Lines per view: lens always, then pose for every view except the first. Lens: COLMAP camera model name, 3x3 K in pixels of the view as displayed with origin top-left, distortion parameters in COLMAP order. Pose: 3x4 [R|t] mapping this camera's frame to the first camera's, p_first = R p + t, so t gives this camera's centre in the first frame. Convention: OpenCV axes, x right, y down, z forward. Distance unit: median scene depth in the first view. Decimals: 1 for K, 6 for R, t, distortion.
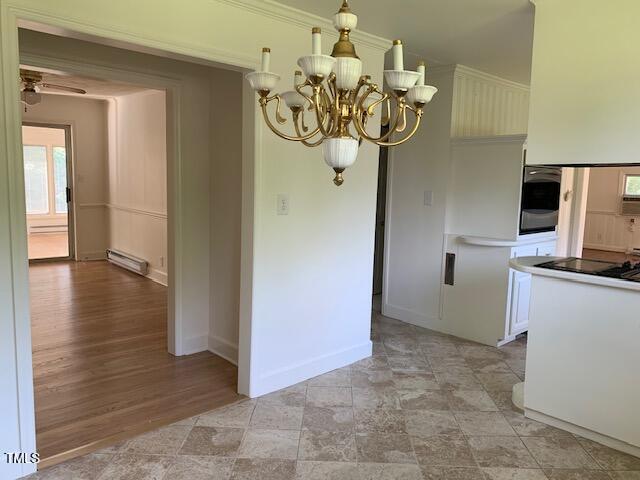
lens RADIAL K [[487.7, 0, 320.7], [0, 487.7, 236.0], [0, 0, 1]] dist [0.041442, -0.095411]
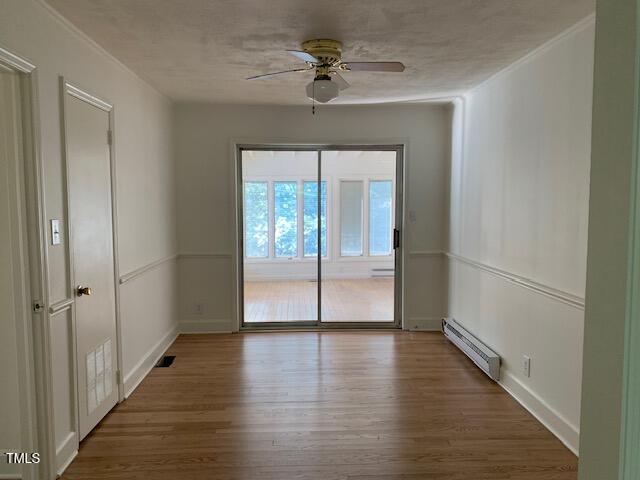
lens RADIAL K [[487.7, 0, 320.7], [0, 487.7, 236.0], [0, 0, 1]] dist [0.041442, -0.095411]
pose [[0.767354, 0.009524, -0.641153, -0.132086], [-0.054289, 0.997265, -0.050160, -0.044826], [0.638921, 0.073298, 0.765772, 0.364335]]
